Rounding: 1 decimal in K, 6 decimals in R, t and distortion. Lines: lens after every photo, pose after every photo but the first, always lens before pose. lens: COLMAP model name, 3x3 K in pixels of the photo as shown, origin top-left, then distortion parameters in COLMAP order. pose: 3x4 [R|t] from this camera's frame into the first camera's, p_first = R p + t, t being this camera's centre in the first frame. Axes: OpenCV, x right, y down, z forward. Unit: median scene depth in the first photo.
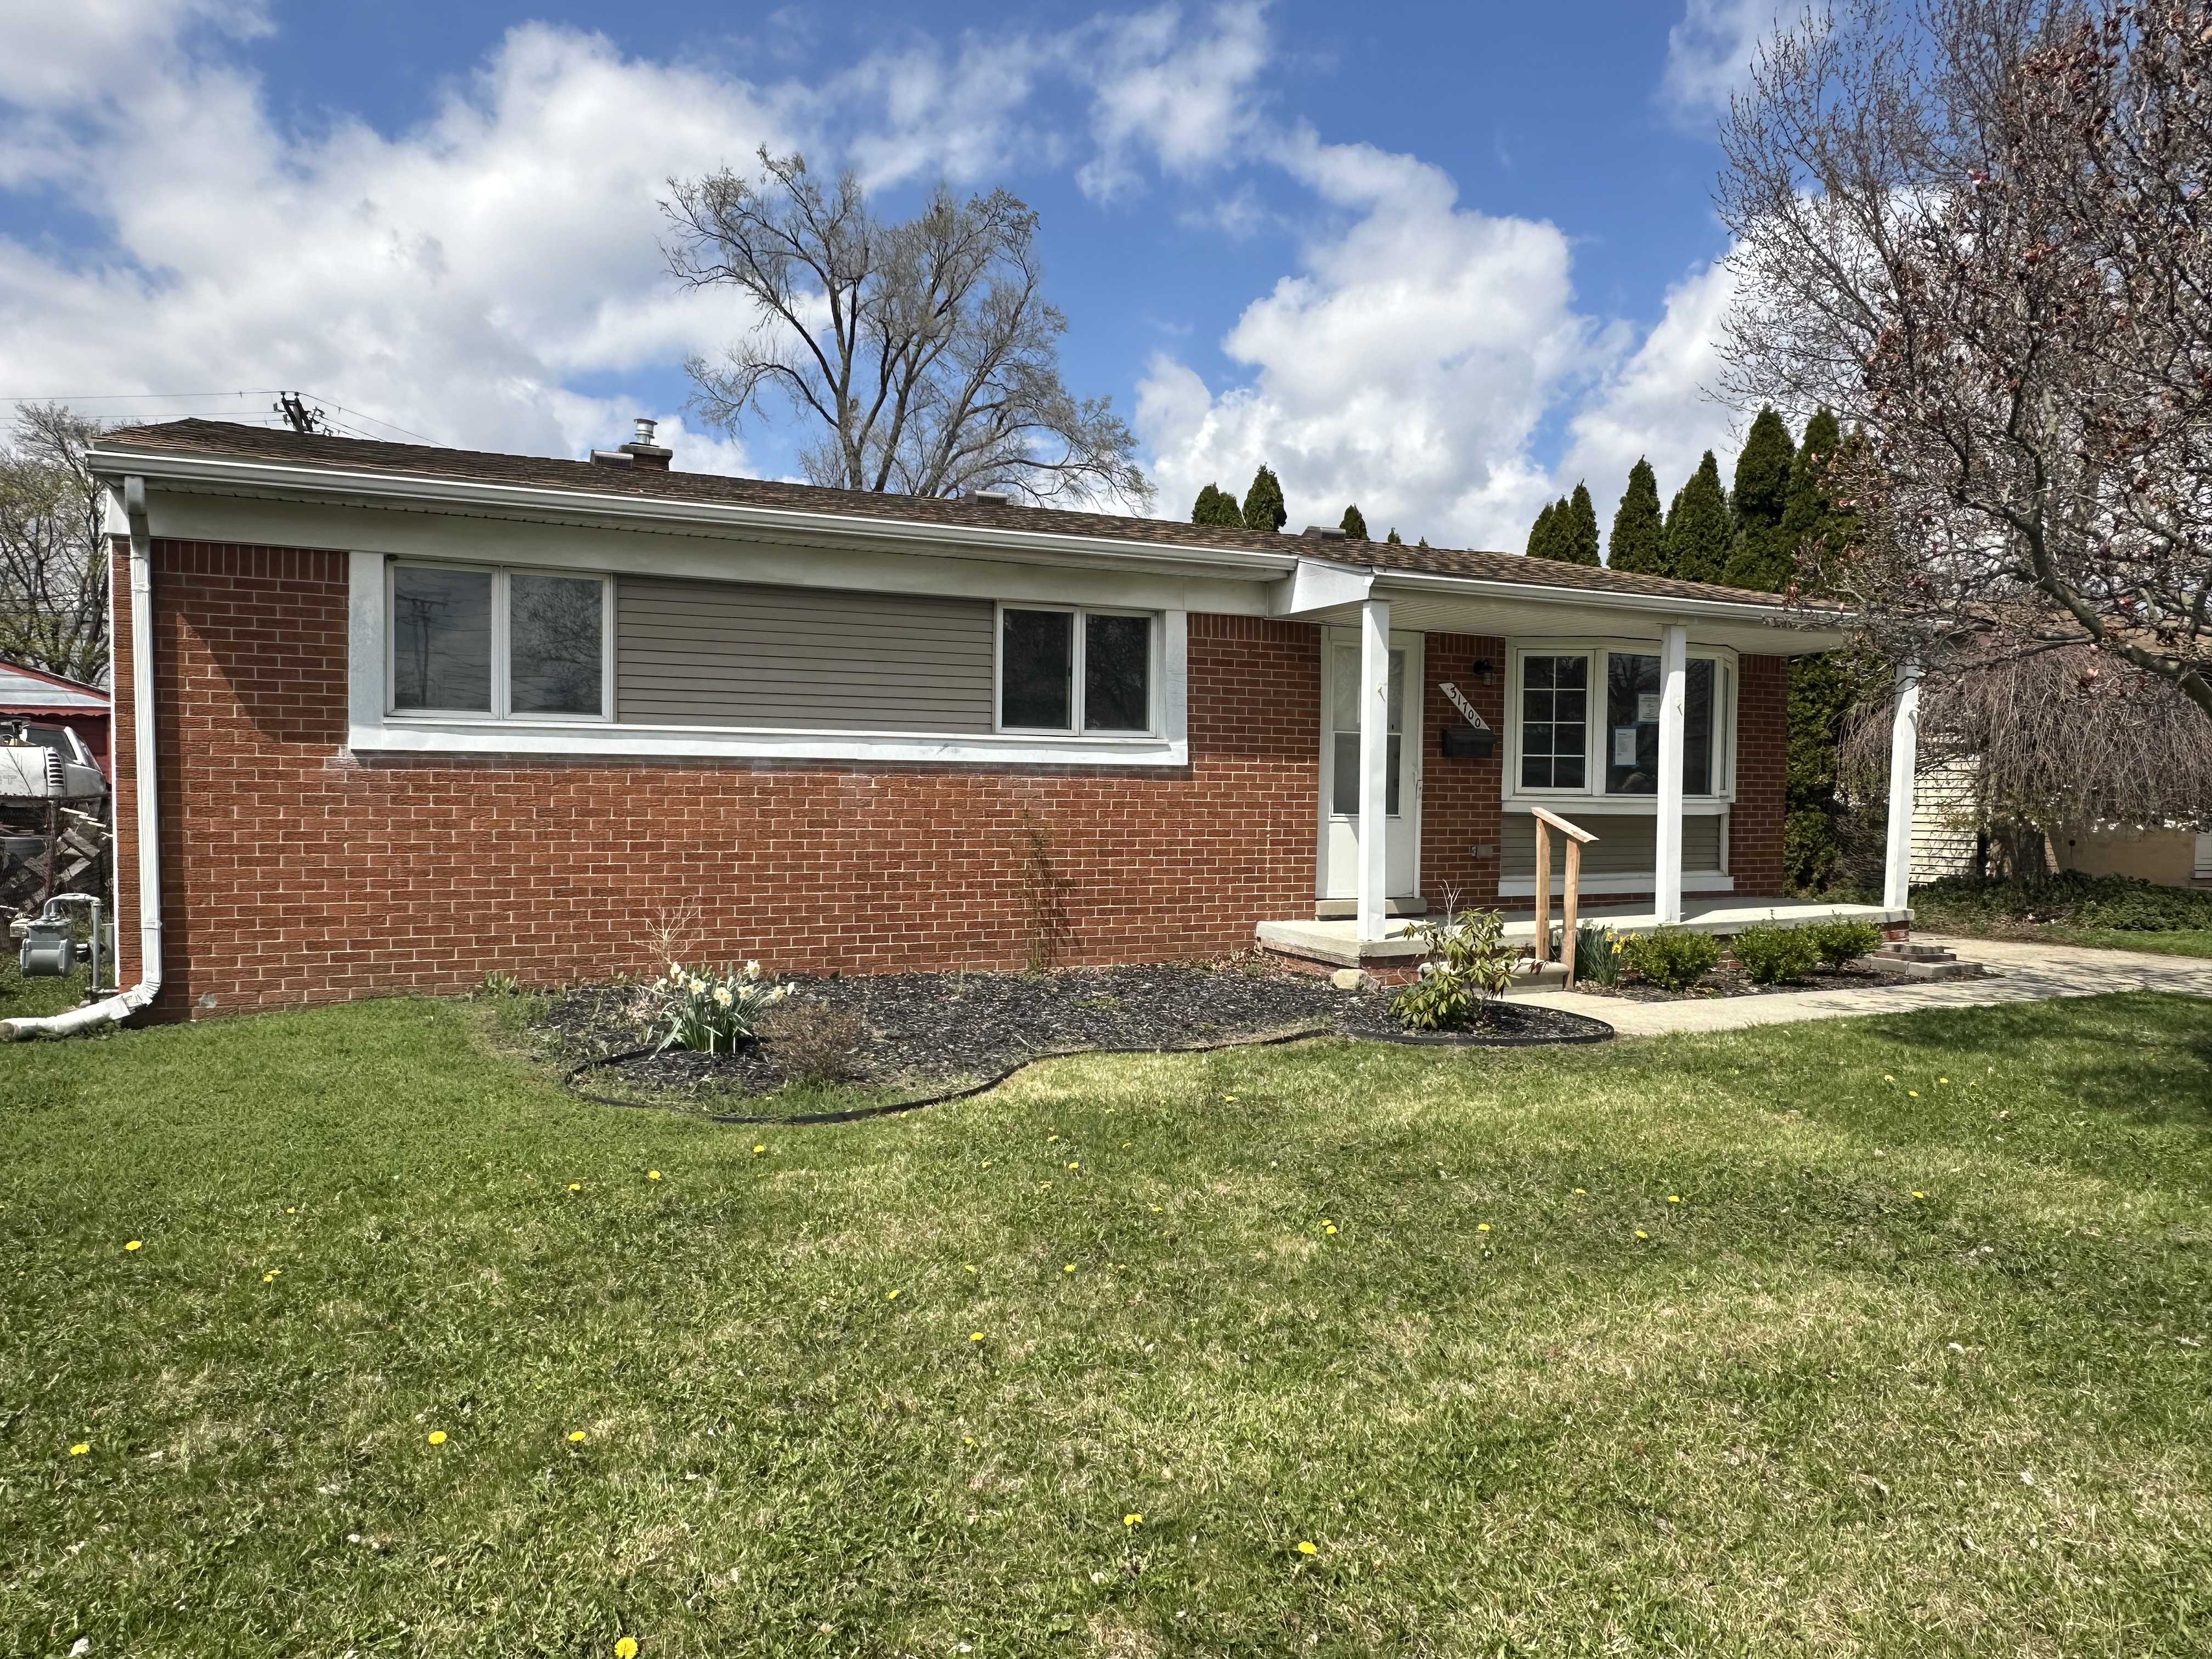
lens RADIAL K [[1479.6, 0, 1075.1], [0, 1479.6, 833.5], [0, 0, 1]] dist [-0.000701, 0.001298]
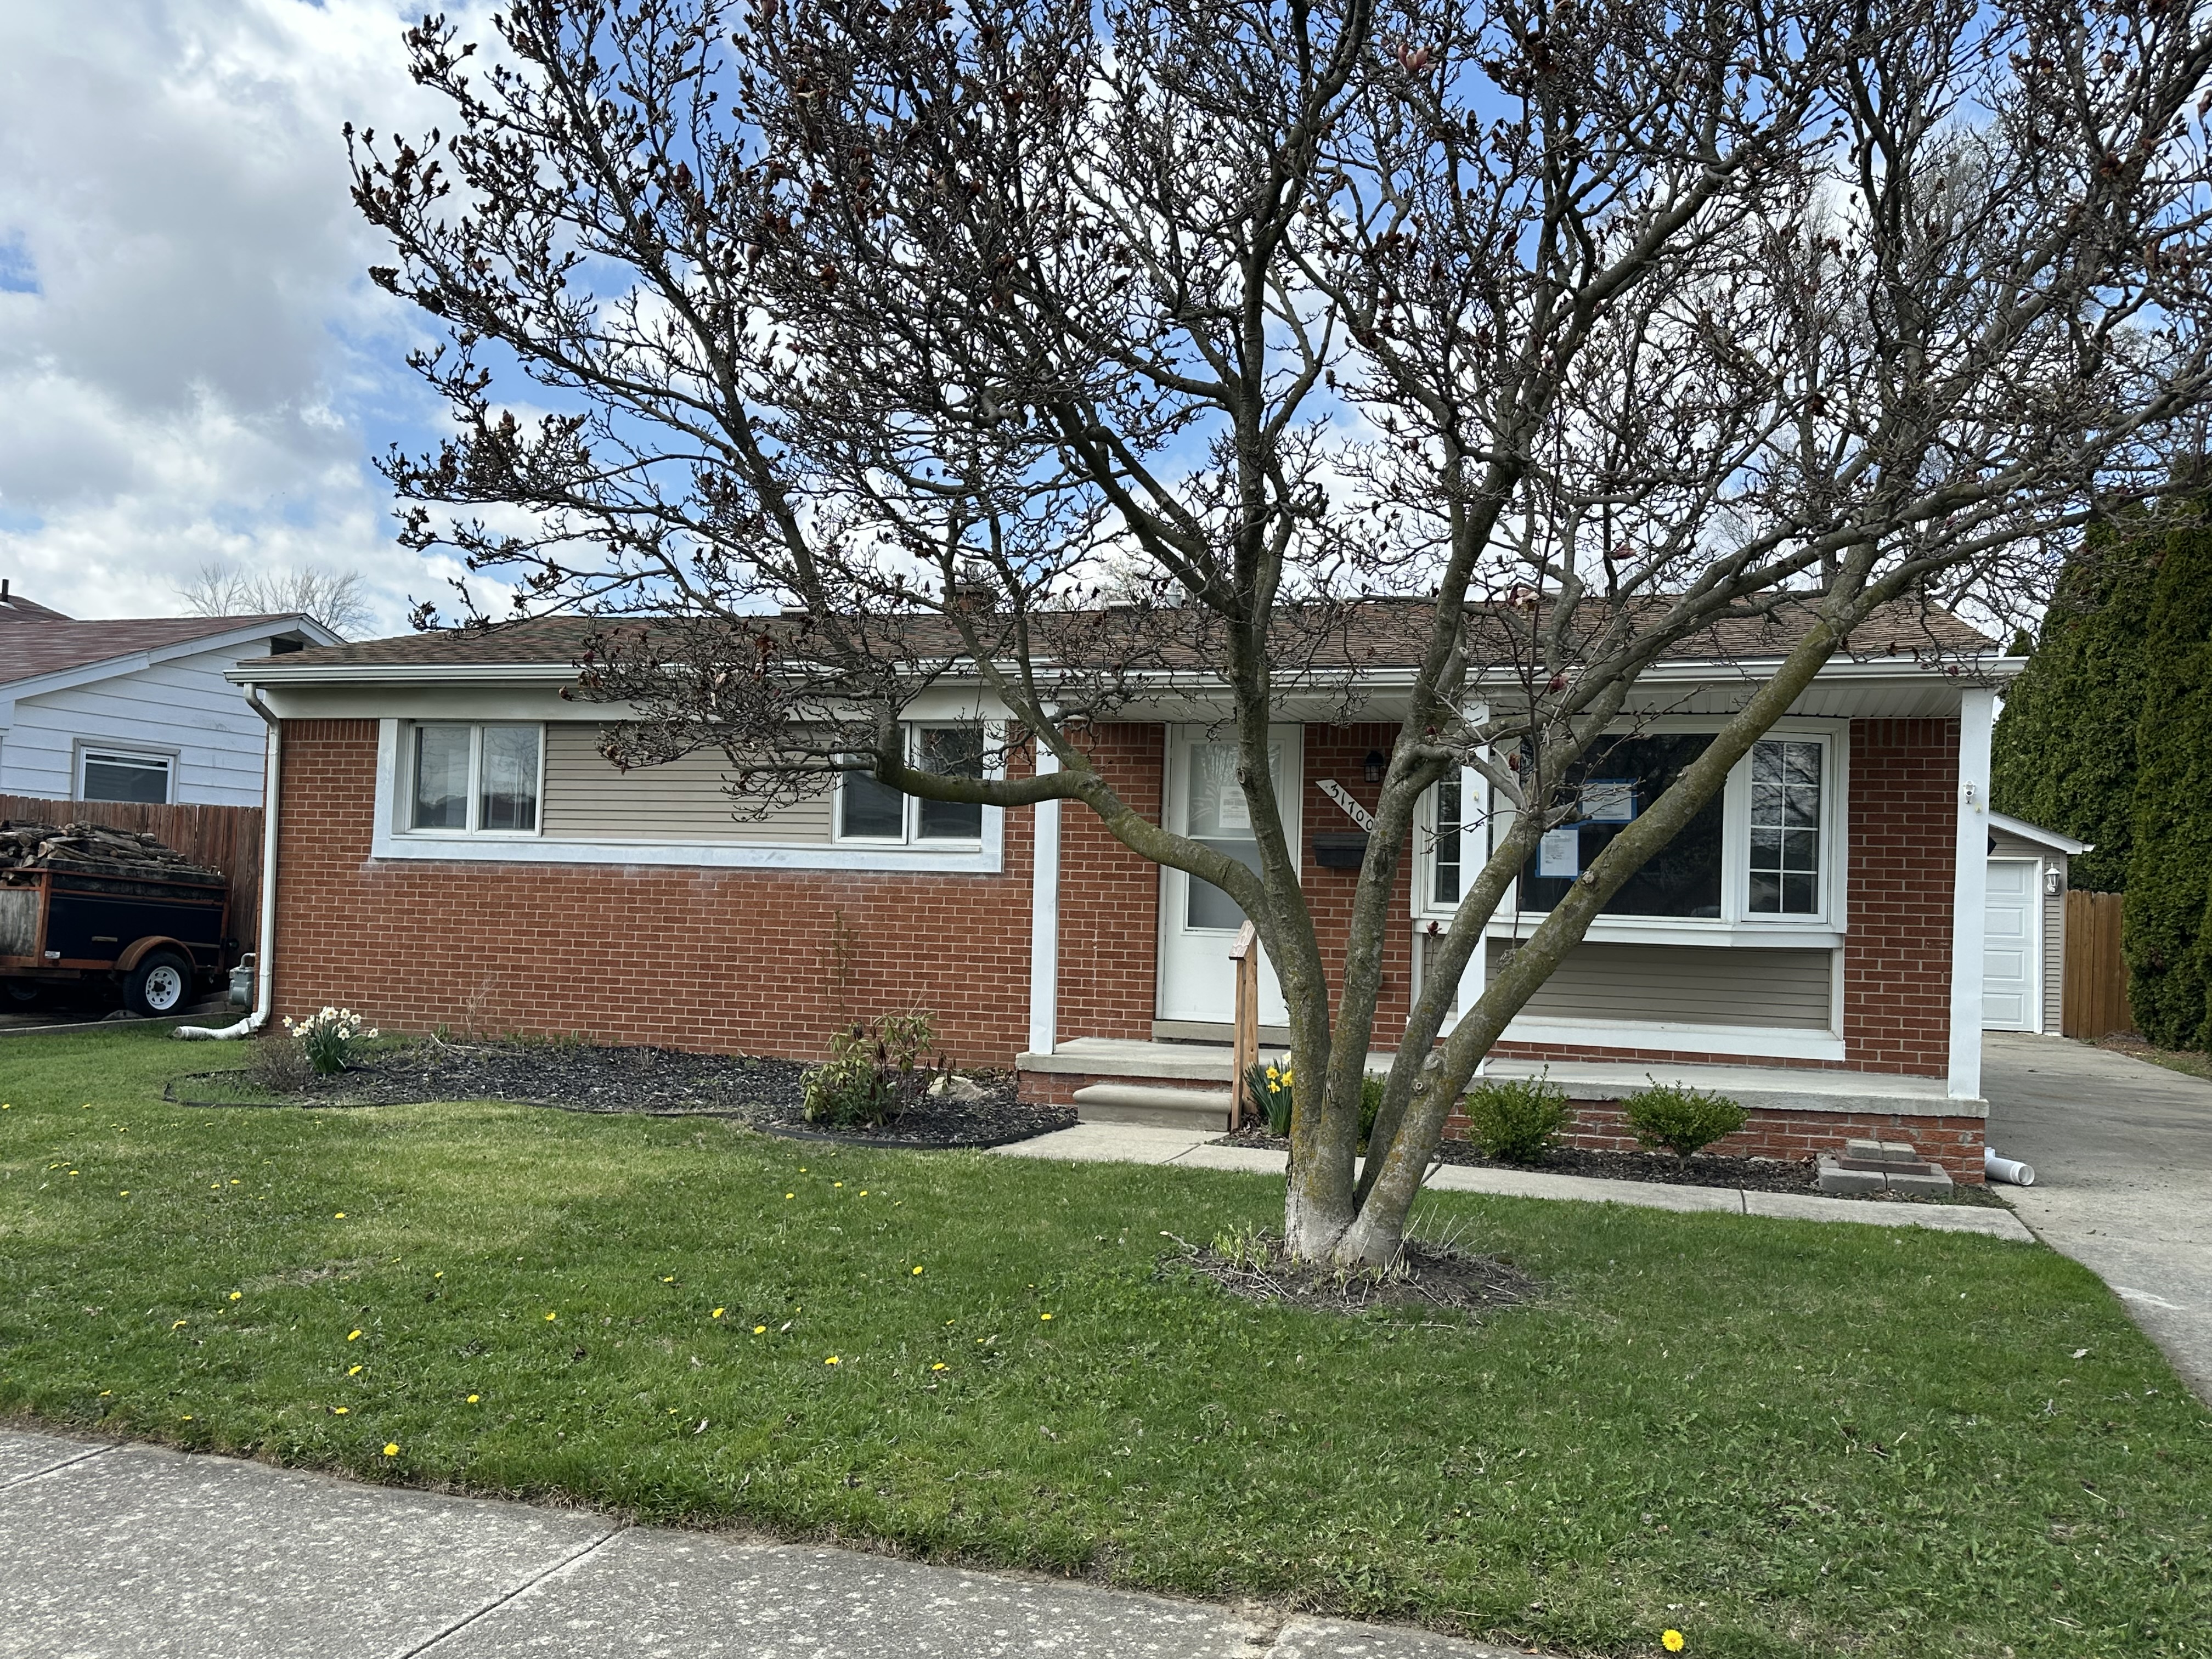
lens RADIAL K [[1856.4, 0, 1111.2], [0, 1856.4, 821.8], [0, 0, 1]] dist [0.241943, -0.584355]
pose [[0.720784, -0.020238, -0.692864, 1.171423], [-0.044122, 0.996207, -0.074998, 0.013139], [0.691754, 0.084628, 0.717157, 0.167640]]
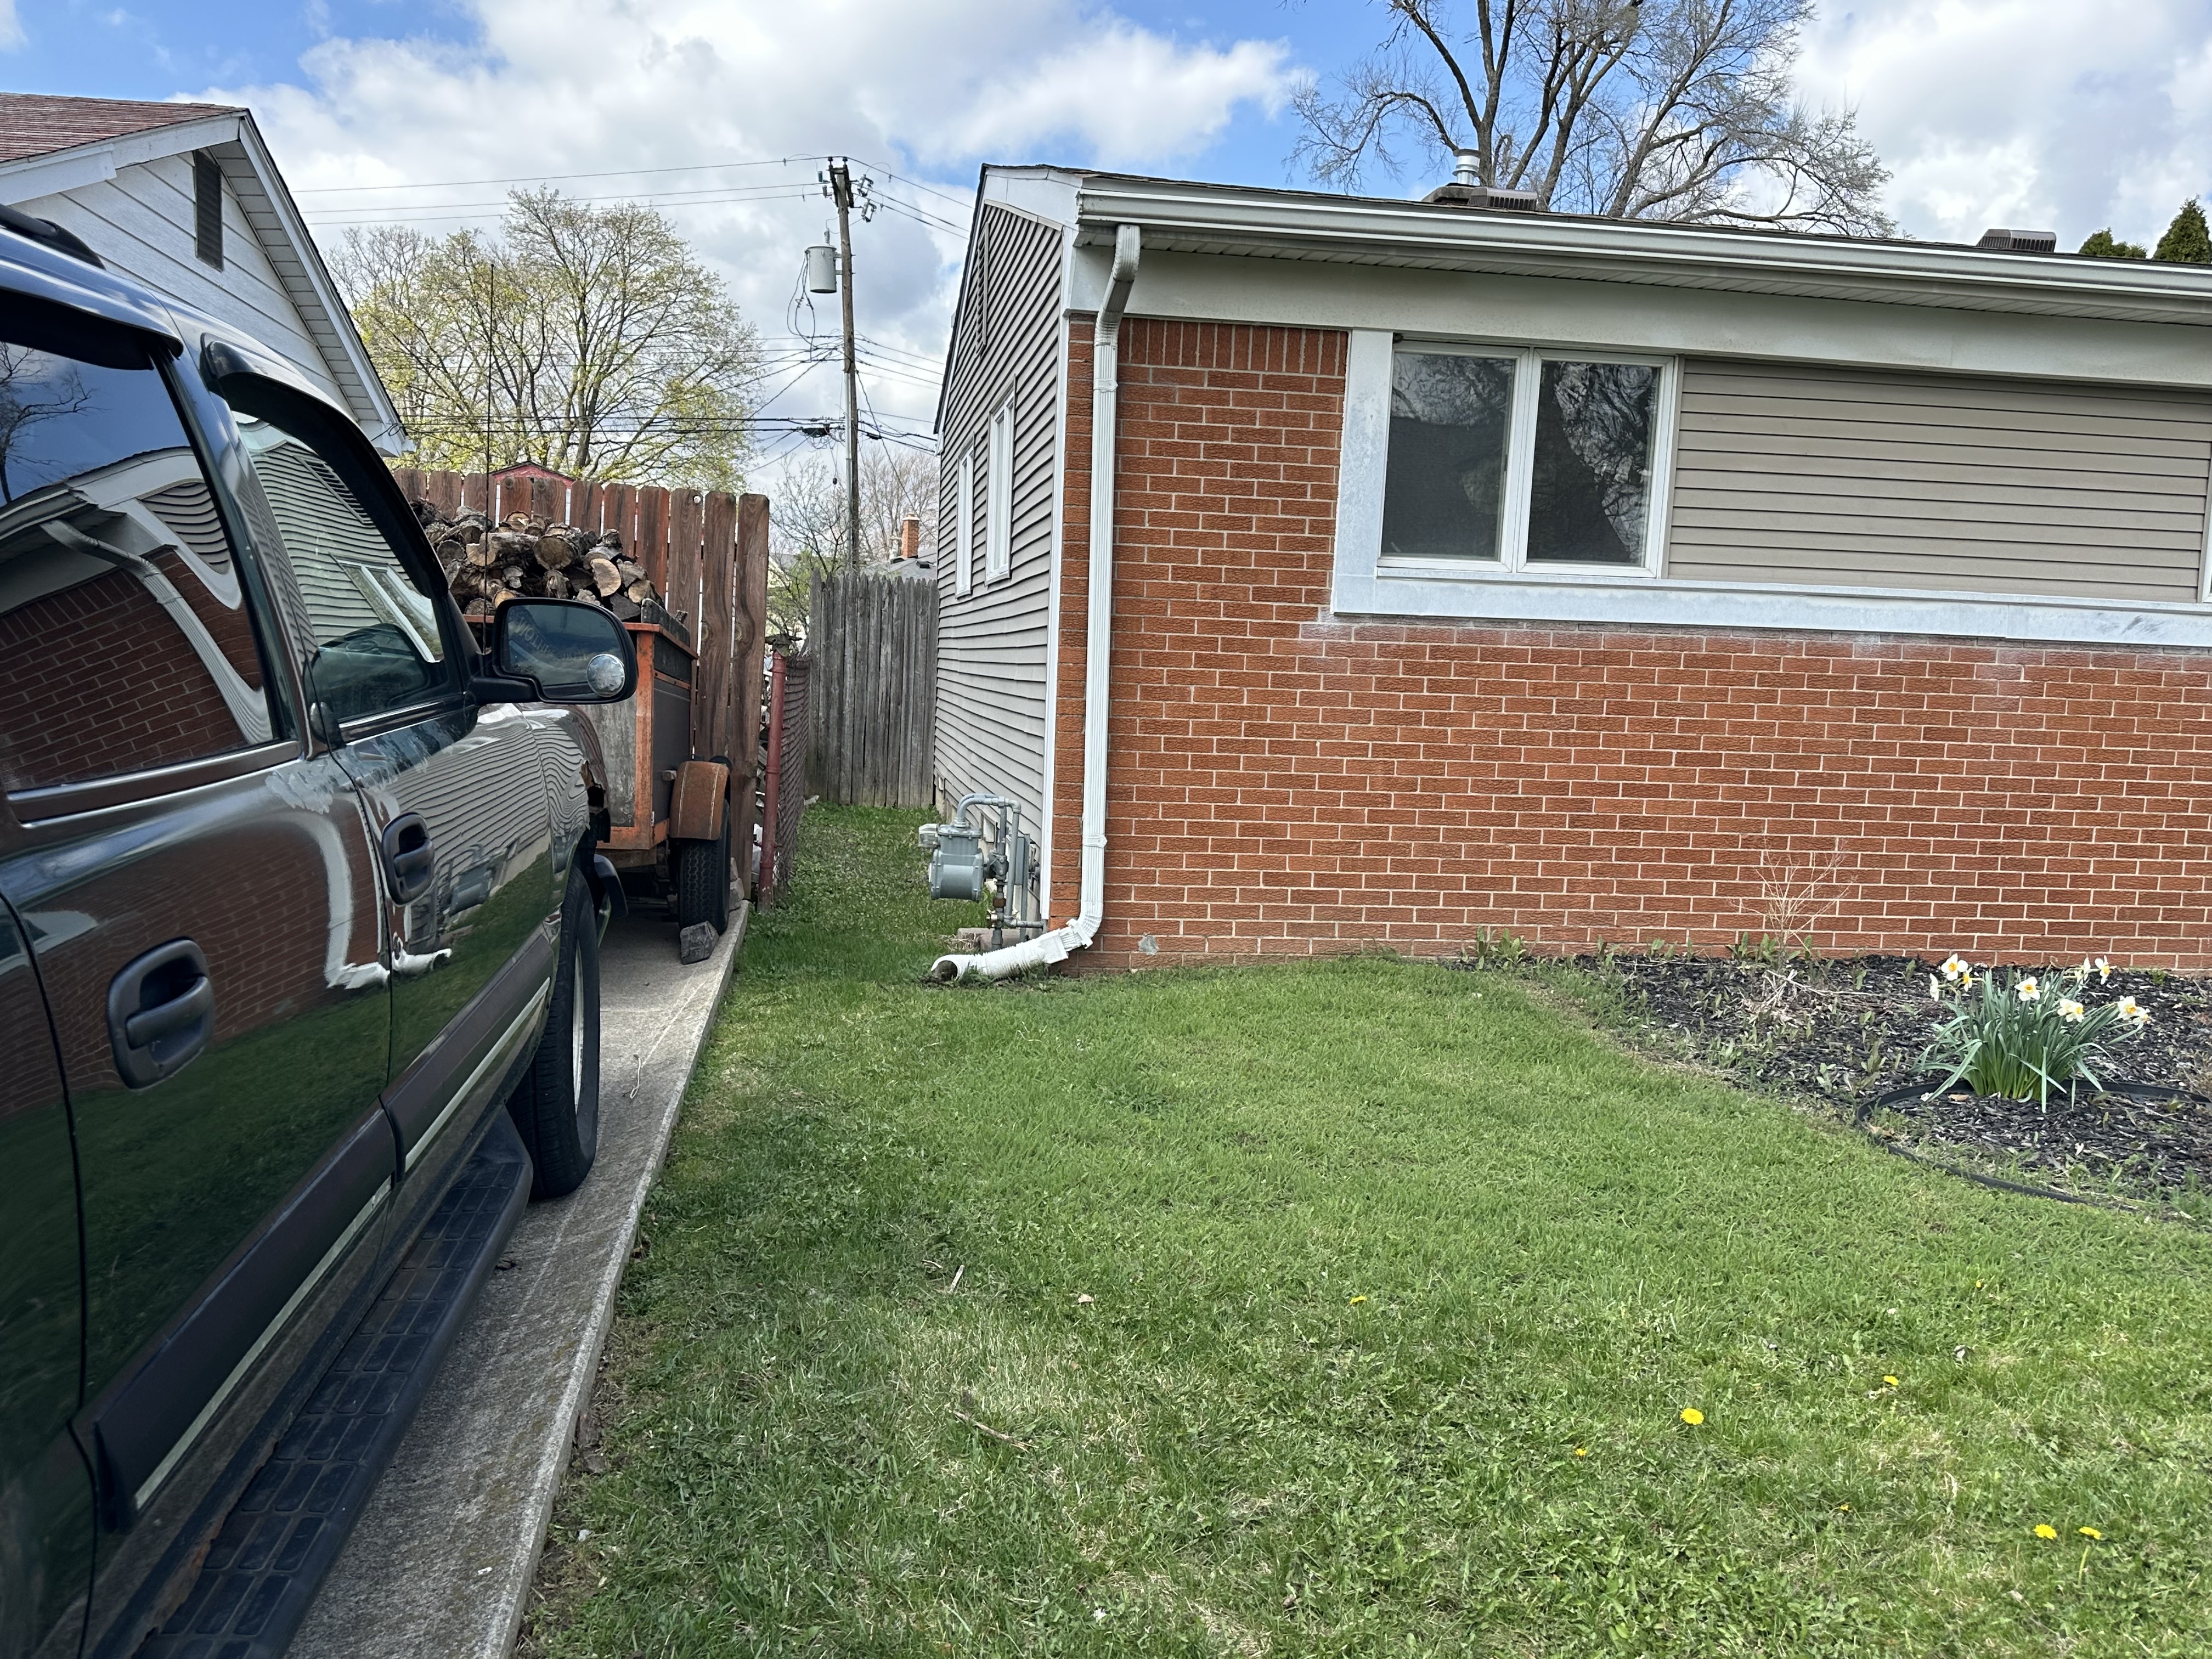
lens RADIAL K [[1856.4, 0, 1111.2], [0, 1856.4, 821.8], [0, 0, 1]] dist [0.241943, -0.584355]
pose [[0.957609, 0.053635, -0.283036, -0.303000], [-0.037789, 0.997413, 0.061154, -0.005763], [0.285583, -0.047866, 0.957158, 0.081990]]
